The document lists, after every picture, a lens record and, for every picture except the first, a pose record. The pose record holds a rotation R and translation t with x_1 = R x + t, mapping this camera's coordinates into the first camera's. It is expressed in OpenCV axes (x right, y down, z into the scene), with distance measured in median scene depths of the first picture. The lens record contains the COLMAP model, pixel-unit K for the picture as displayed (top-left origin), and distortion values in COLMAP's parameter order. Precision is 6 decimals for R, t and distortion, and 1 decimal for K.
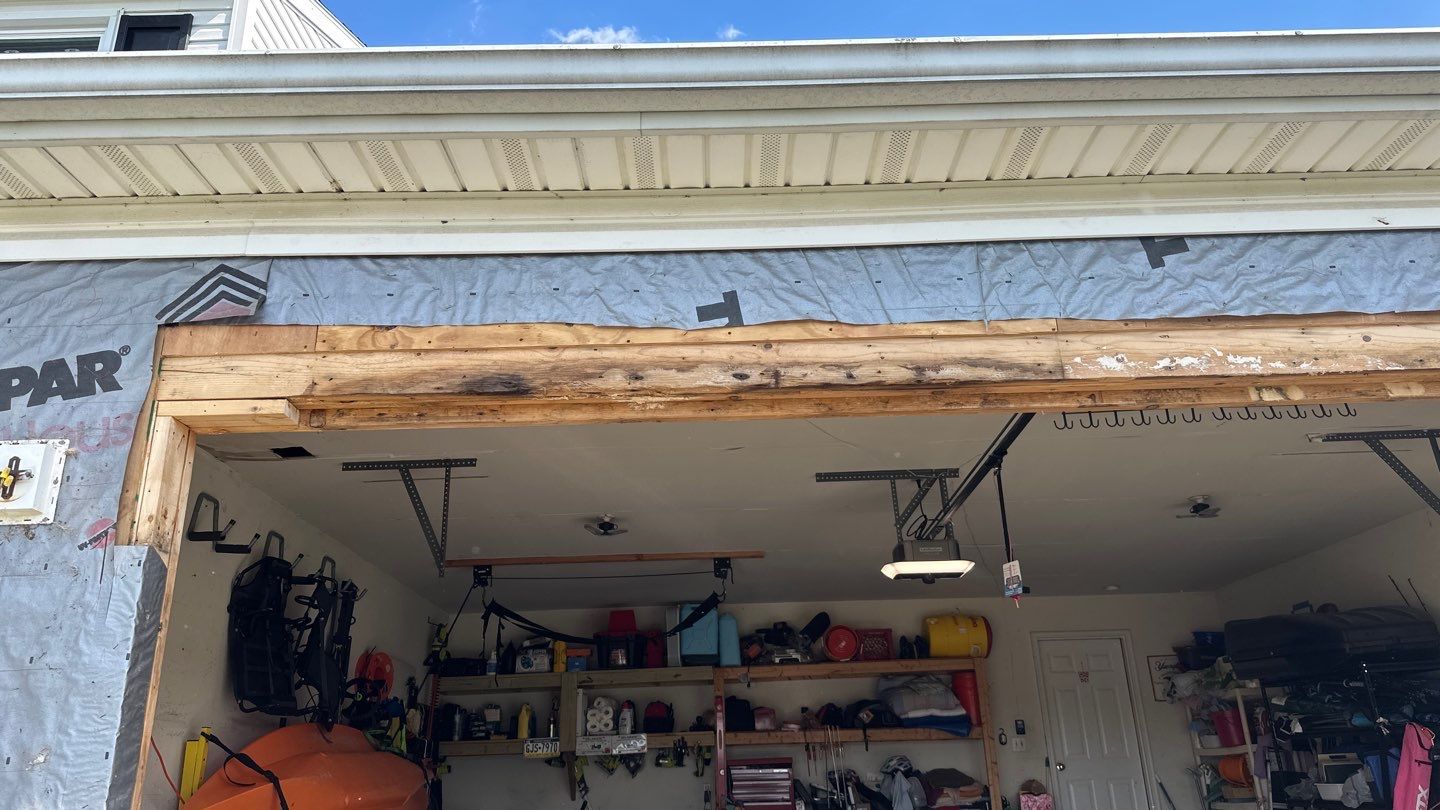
lens RADIAL K [[1044.5, 0, 720.0], [0, 1044.5, 405.0], [0, 0, 1]] dist [0.177411, -0.308174]
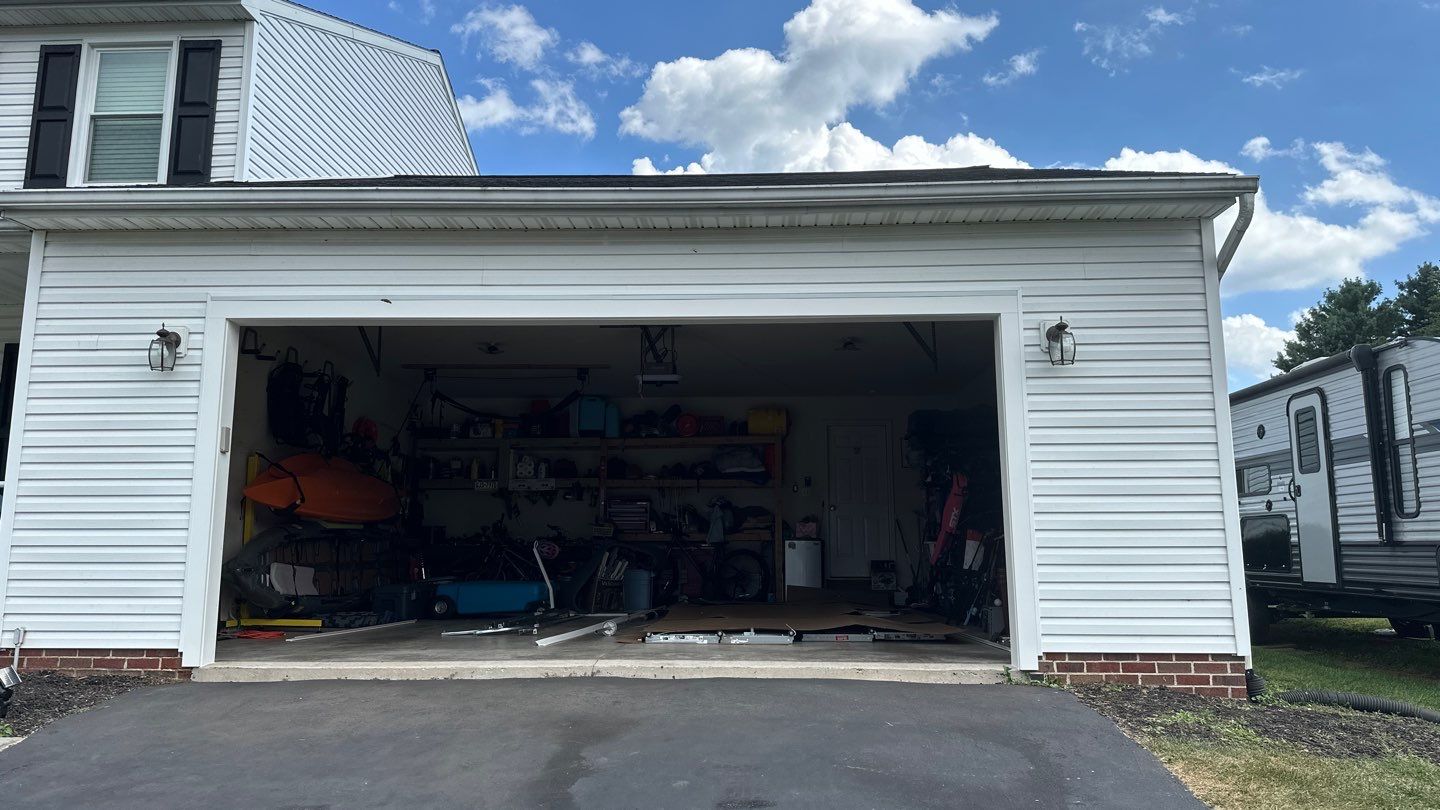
lens RADIAL K [[1044.5, 0, 720.0], [0, 1044.5, 405.0], [0, 0, 1]] dist [0.177411, -0.308174]
pose [[0.998411, 0.023899, -0.051031, 0.239953], [-0.013729, 0.981487, 0.191036, -0.084642], [0.054652, -0.190032, 0.980256, -0.442772]]
